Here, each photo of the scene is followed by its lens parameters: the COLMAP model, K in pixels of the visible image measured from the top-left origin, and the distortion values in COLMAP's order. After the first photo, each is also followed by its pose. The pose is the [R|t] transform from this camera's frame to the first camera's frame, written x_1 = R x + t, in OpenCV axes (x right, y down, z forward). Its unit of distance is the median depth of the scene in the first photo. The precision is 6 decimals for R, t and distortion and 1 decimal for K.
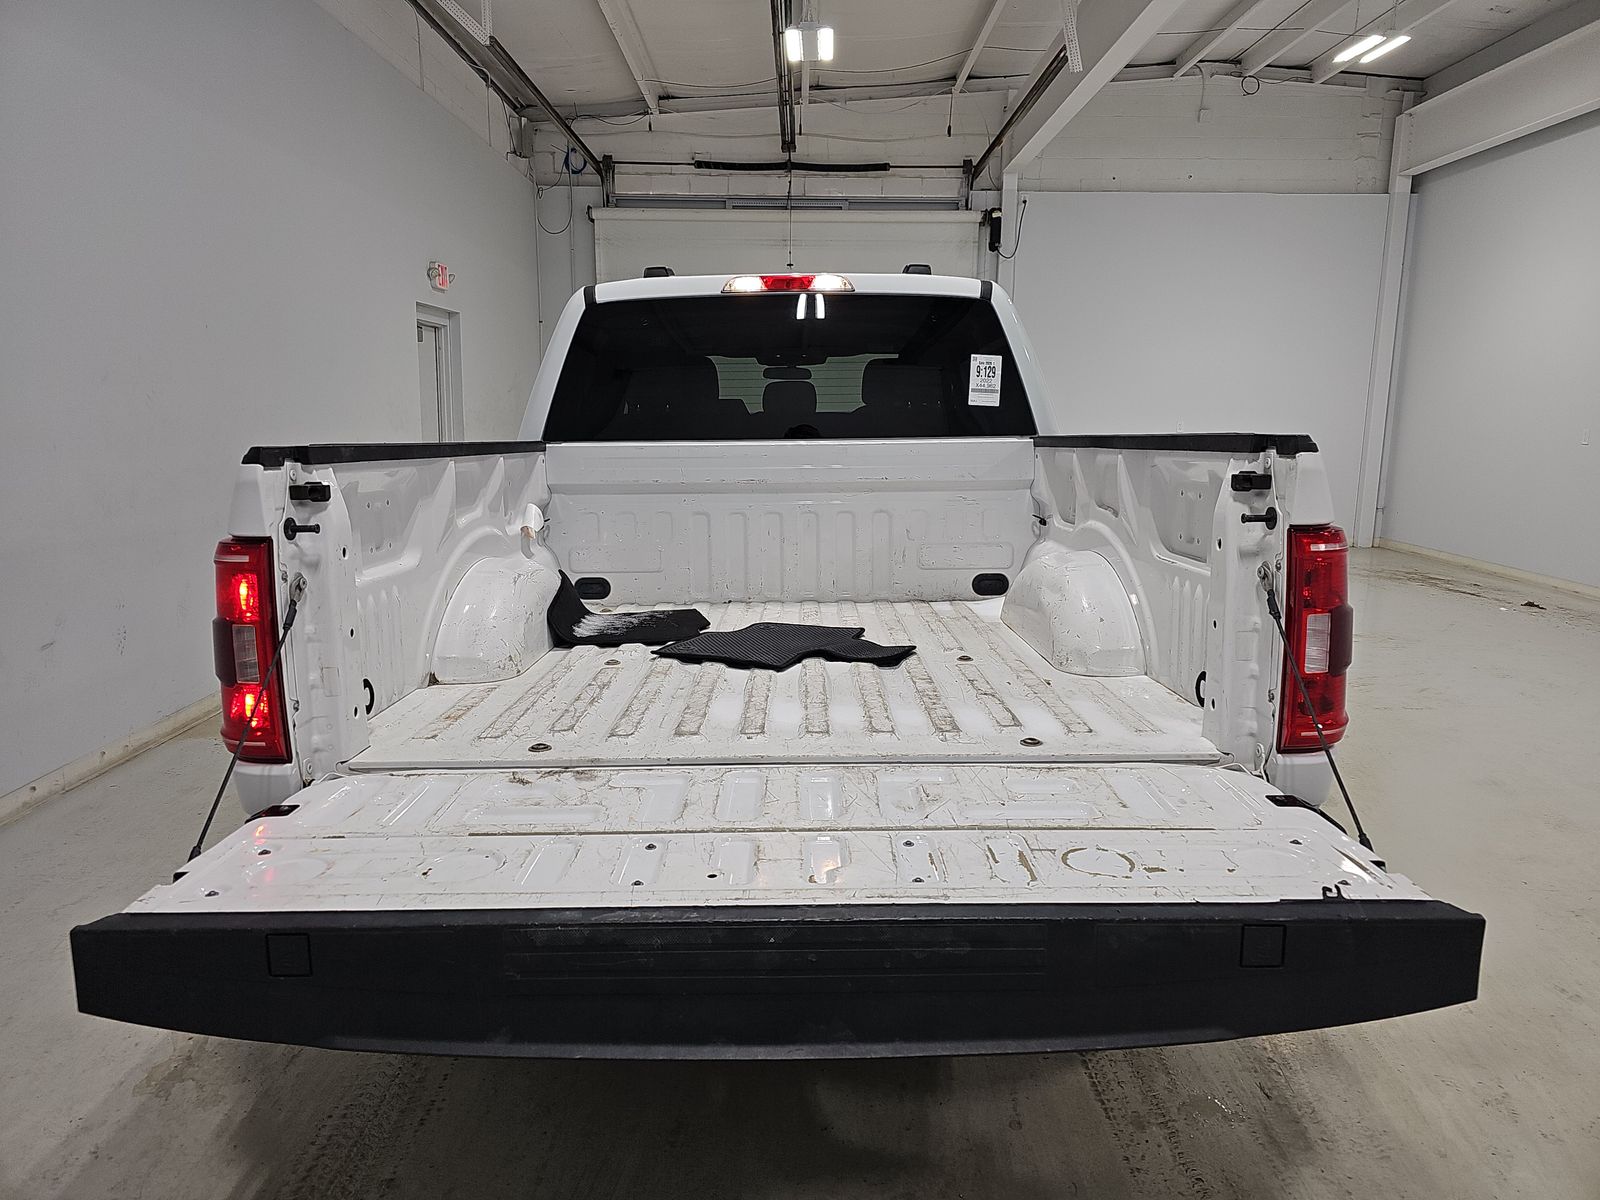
lens RADIAL K [[1087.5, 0, 799.2], [0, 1087.5, 632.7], [0, 0, 1]] dist [0.039384, -0.024516]
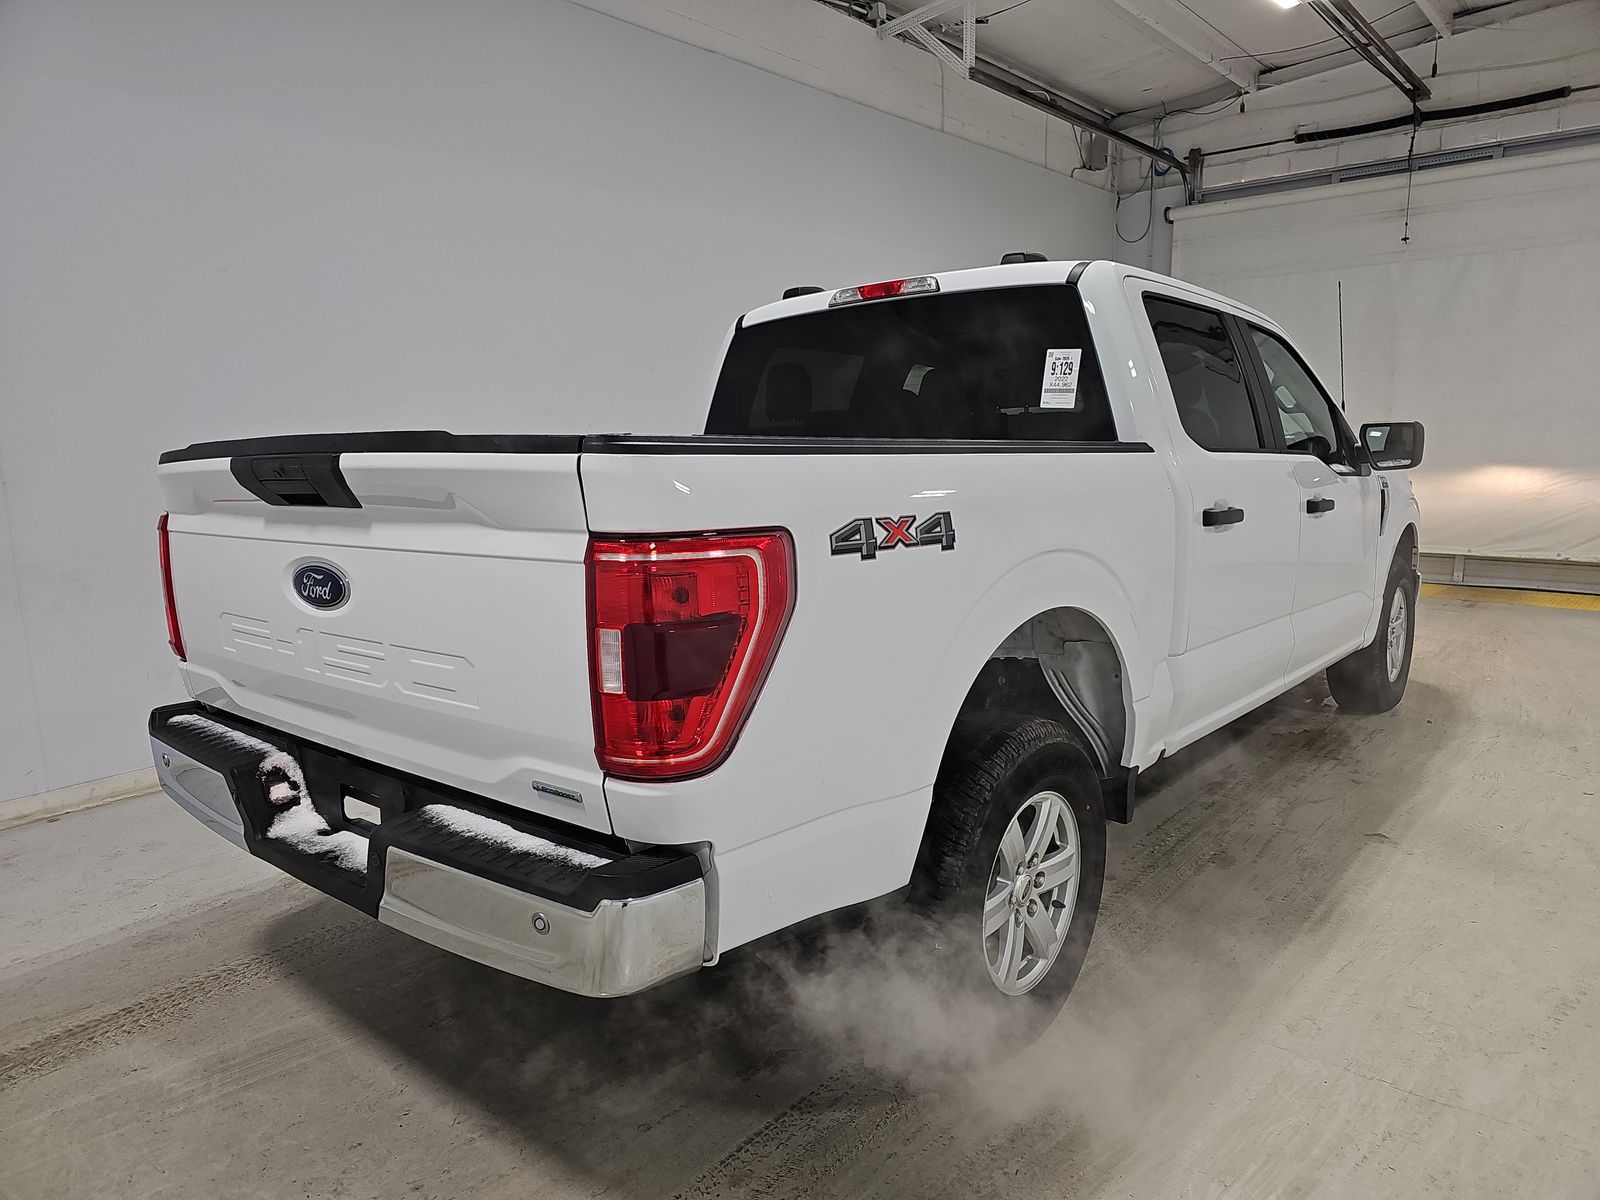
lens RADIAL K [[1087.5, 0, 772.8], [0, 1087.5, 656.8], [0, 0, 1]] dist [0.039384, -0.024516]
pose [[0.745943, 0.114331, -0.656123, 0.292034], [-0.111361, 0.992697, 0.046374, -0.012825], [0.656633, 0.038474, 0.753228, 0.099101]]
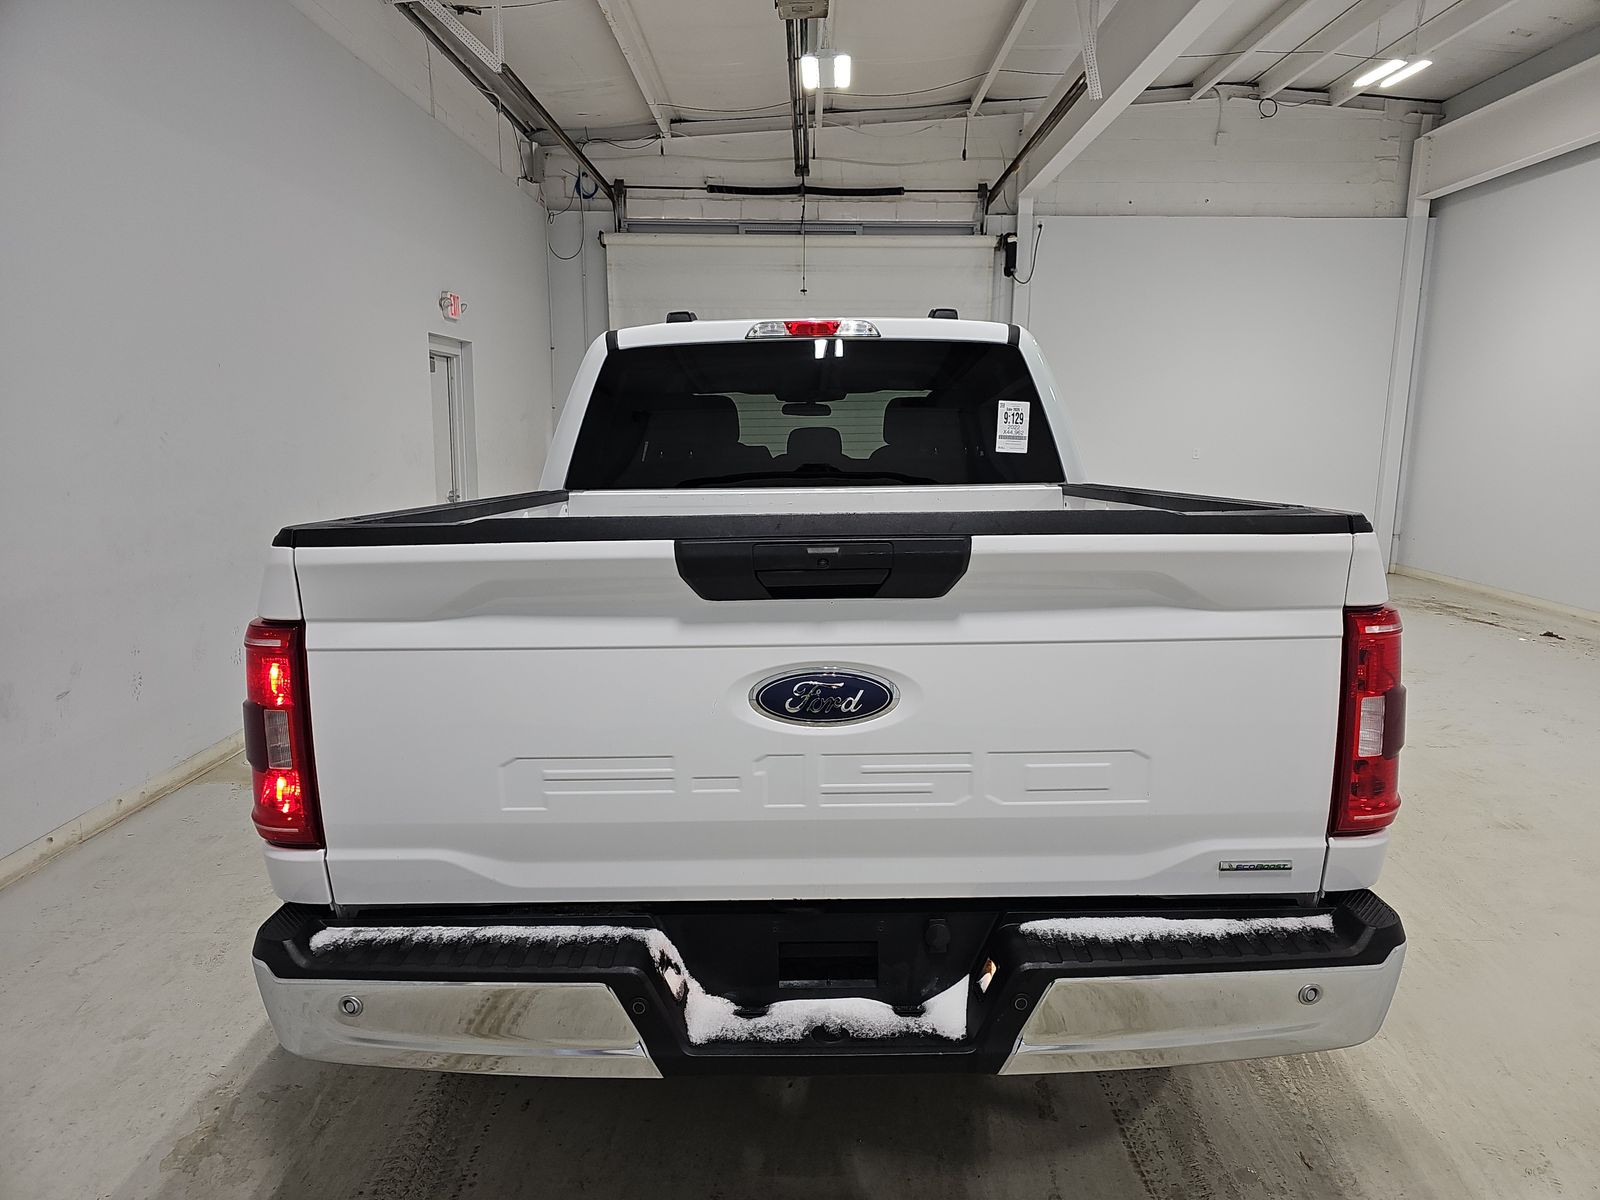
lens RADIAL K [[1087.5, 0, 810.9], [0, 1087.5, 661.2], [0, 0, 1]] dist [0.039384, -0.024516]
pose [[0.999992, -0.002520, 0.003219, -0.007870], [0.002482, 0.999929, 0.011616, -0.015251], [-0.003248, -0.011608, 0.999927, 0.005311]]
